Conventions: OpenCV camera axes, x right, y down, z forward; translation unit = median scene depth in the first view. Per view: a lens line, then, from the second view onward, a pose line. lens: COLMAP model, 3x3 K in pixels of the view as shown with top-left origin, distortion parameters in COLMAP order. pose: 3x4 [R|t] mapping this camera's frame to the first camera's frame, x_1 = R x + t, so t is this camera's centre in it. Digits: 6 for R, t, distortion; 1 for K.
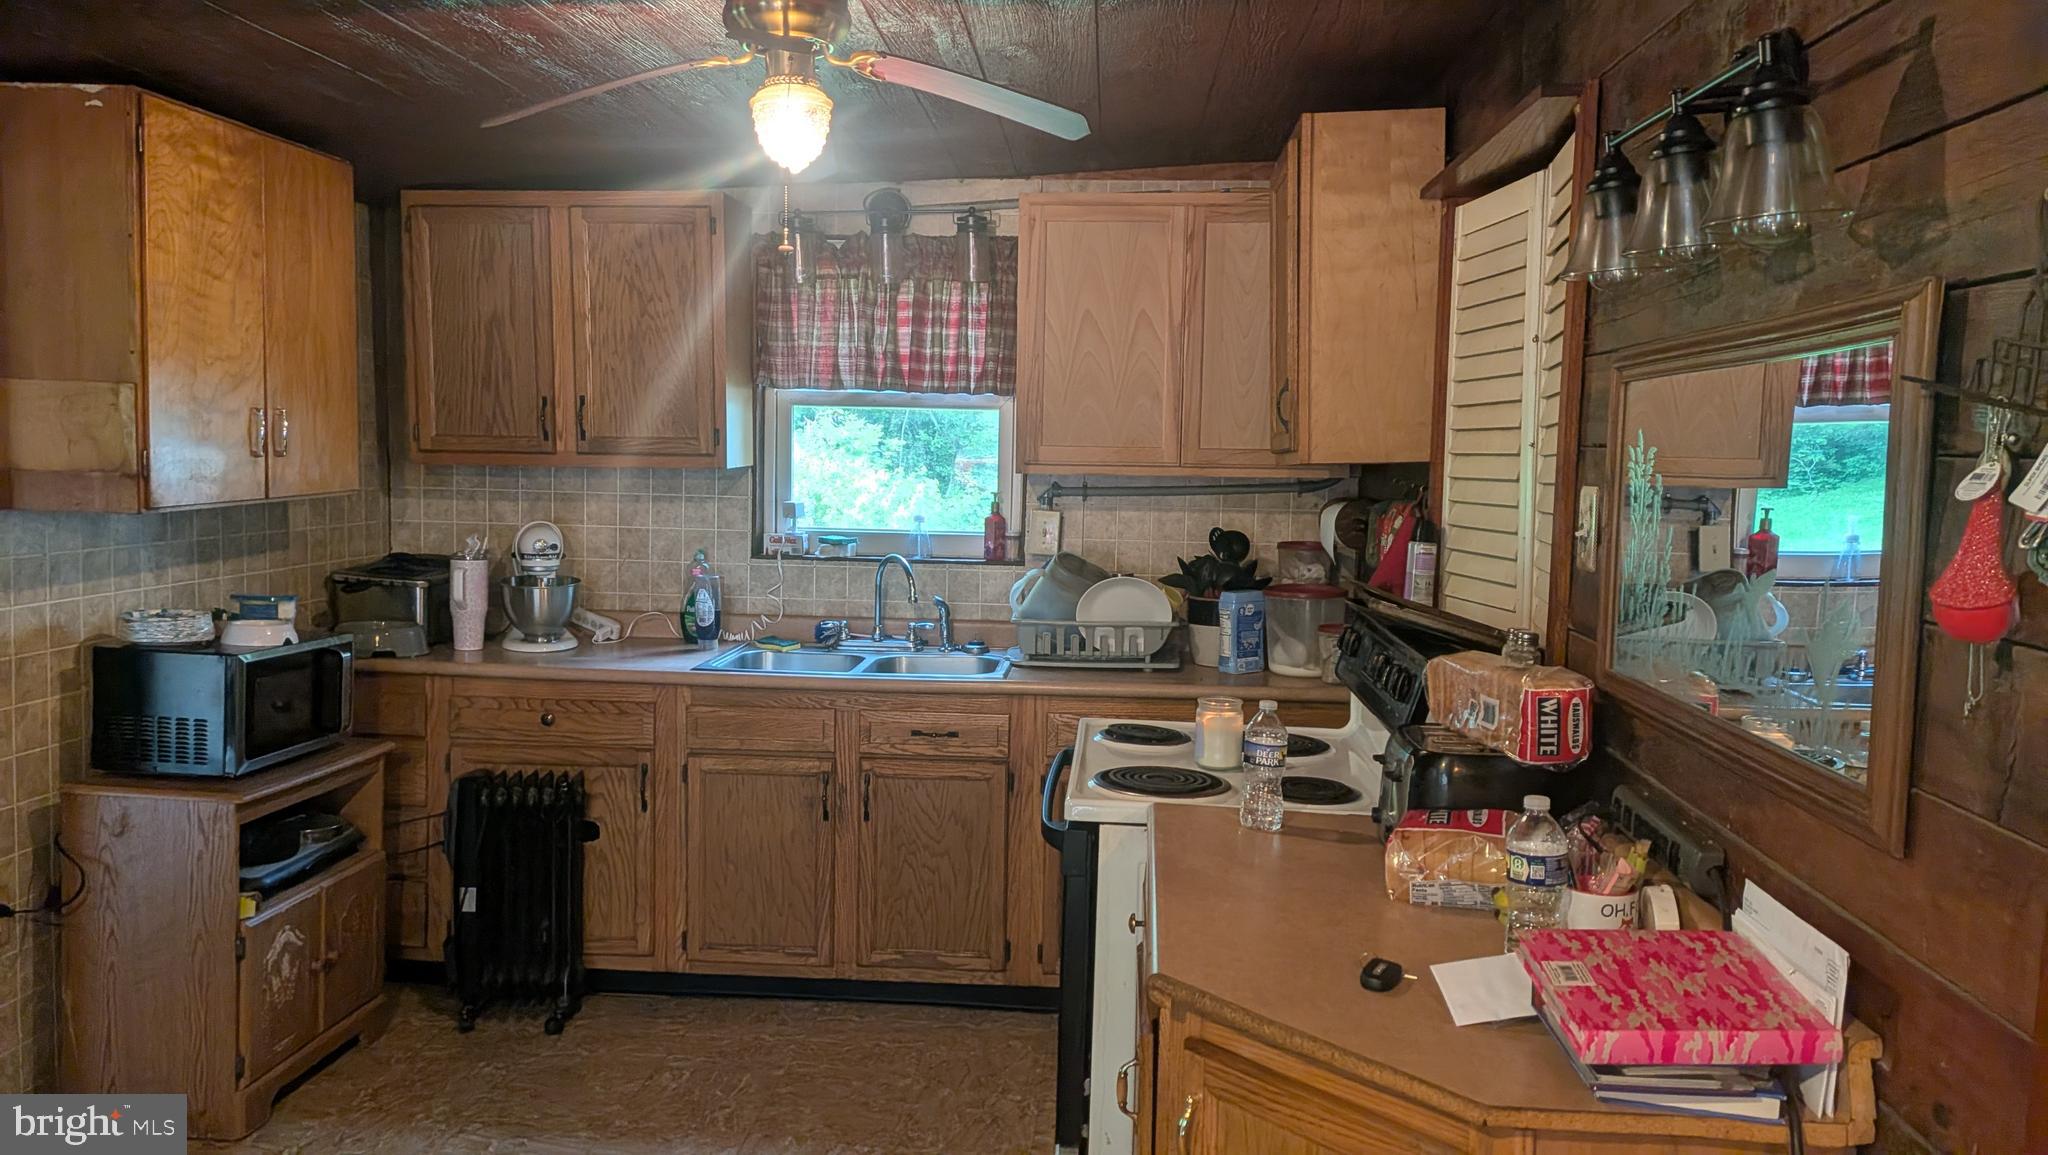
lens RADIAL K [[1517.9, 0, 1071.3], [0, 1517.9, 570.8], [0, 0, 1]] dist [0.097059, -0.176596]
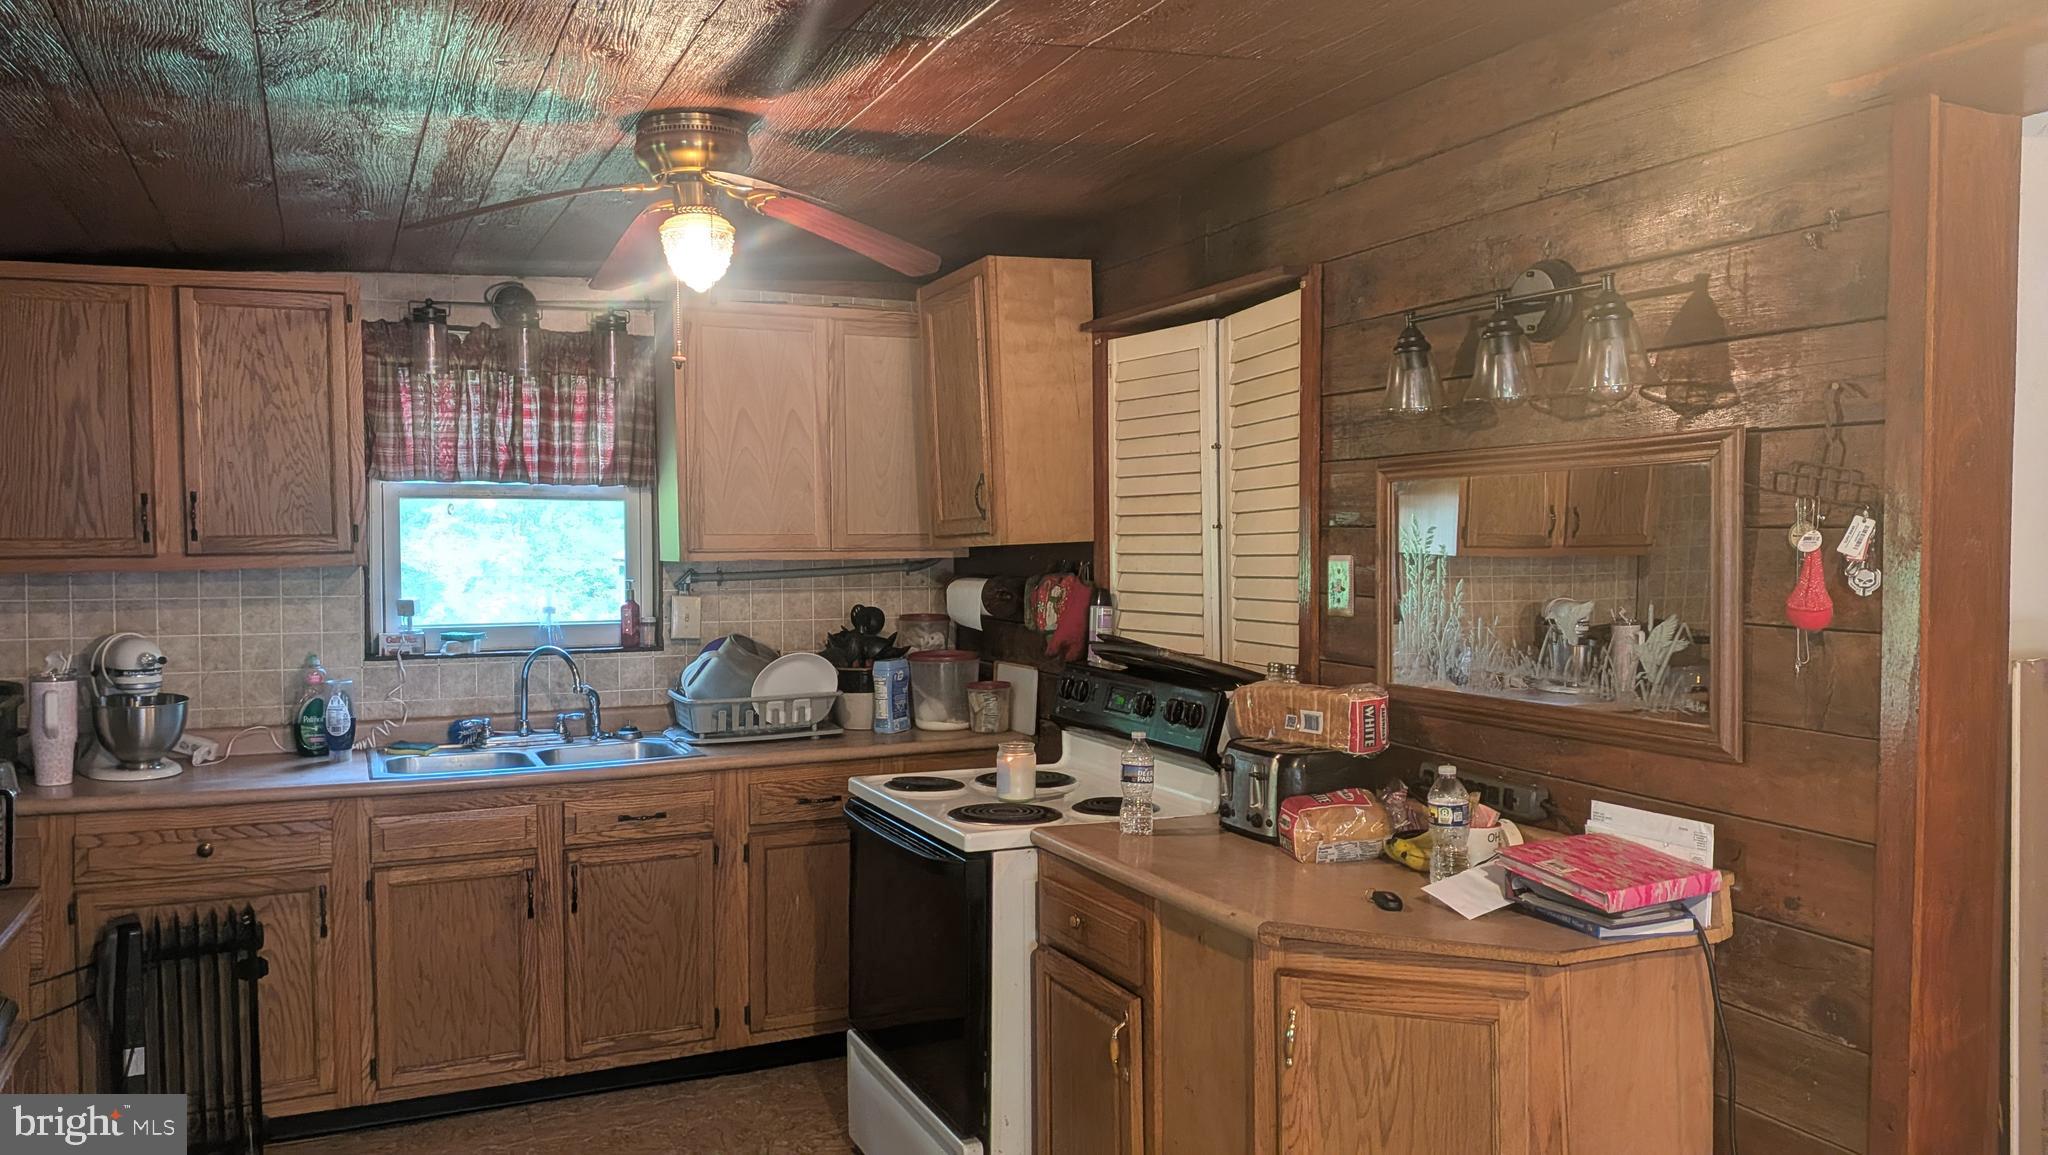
lens RADIAL K [[1517.9, 0, 1071.3], [0, 1517.9, 570.8], [0, 0, 1]] dist [0.097059, -0.176596]
pose [[0.864344, -0.033946, 0.501754, -0.336011], [0.059968, 0.997558, -0.035814, -0.003830], [-0.499313, 0.061045, 0.864268, -0.044831]]
